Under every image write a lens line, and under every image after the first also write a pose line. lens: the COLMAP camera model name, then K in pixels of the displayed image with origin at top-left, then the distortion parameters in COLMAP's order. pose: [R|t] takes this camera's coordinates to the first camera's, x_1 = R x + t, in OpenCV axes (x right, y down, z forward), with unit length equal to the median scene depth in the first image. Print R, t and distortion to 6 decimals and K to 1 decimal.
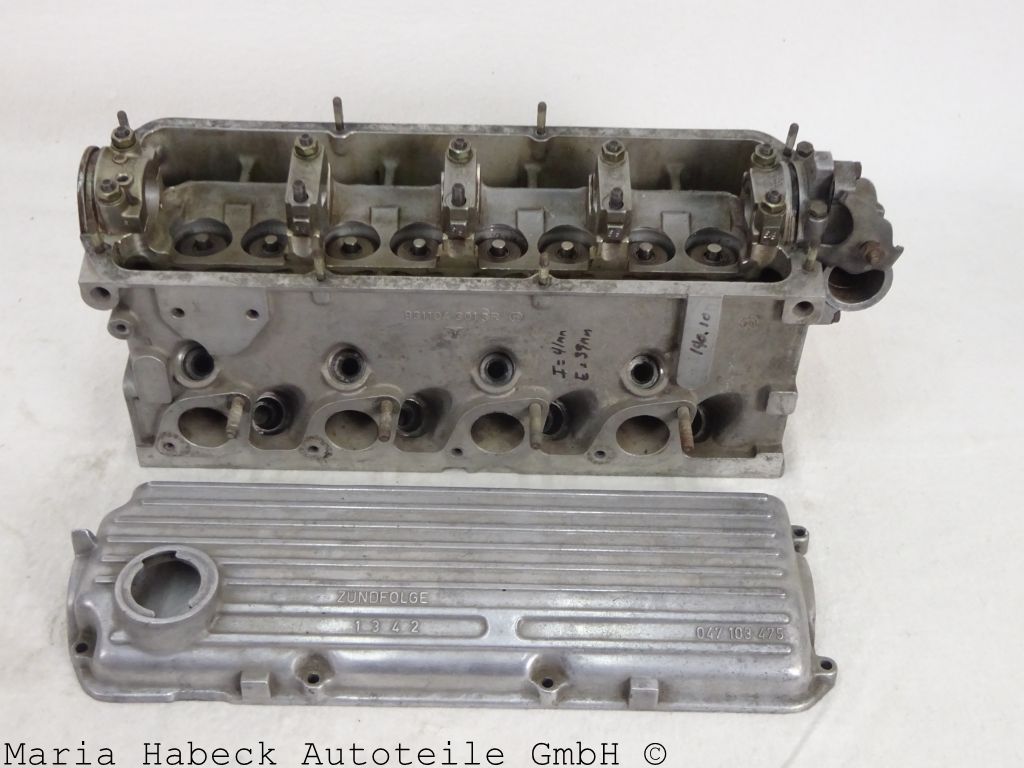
lens RADIAL K [[1309.8, 0, 512.0], [0, 1309.8, 384.0], [0, 0, 1]] dist [0.006734, 0.019464]
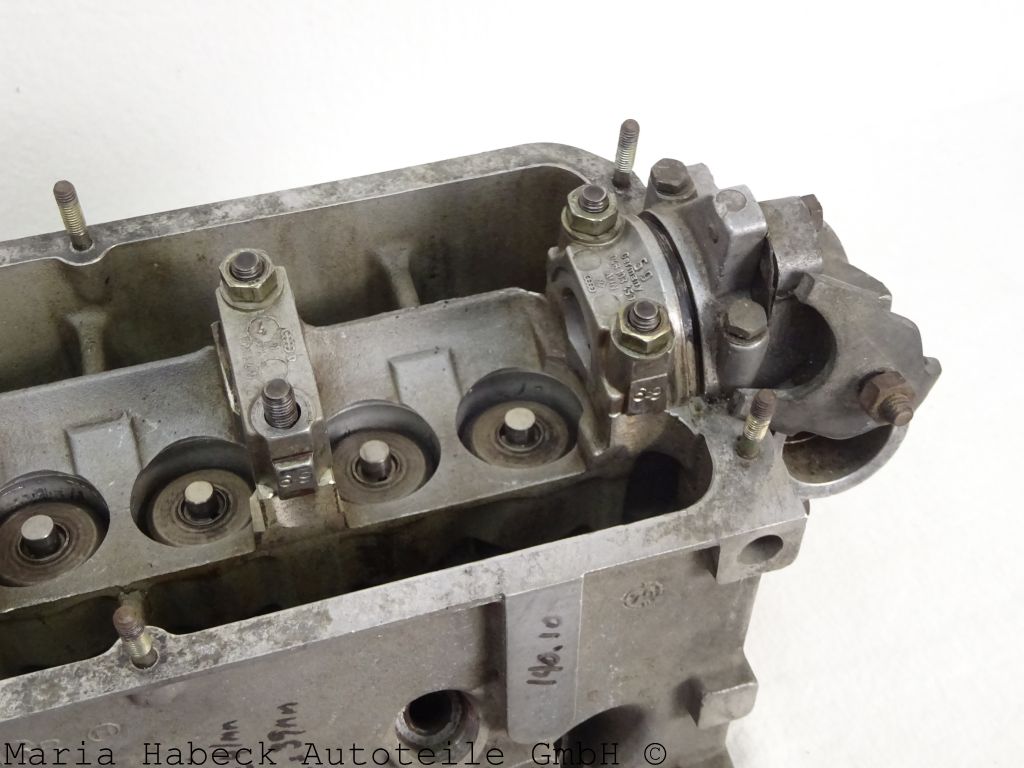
lens RADIAL K [[1309.8, 0, 512.0], [0, 1309.8, 384.0], [0, 0, 1]] dist [0.006734, 0.019464]
pose [[0.956274, -0.228824, 0.182150, 0.073461], [0.217862, 0.972830, 0.078345, -0.158164], [-0.195129, -0.035236, 0.980145, 0.570198]]
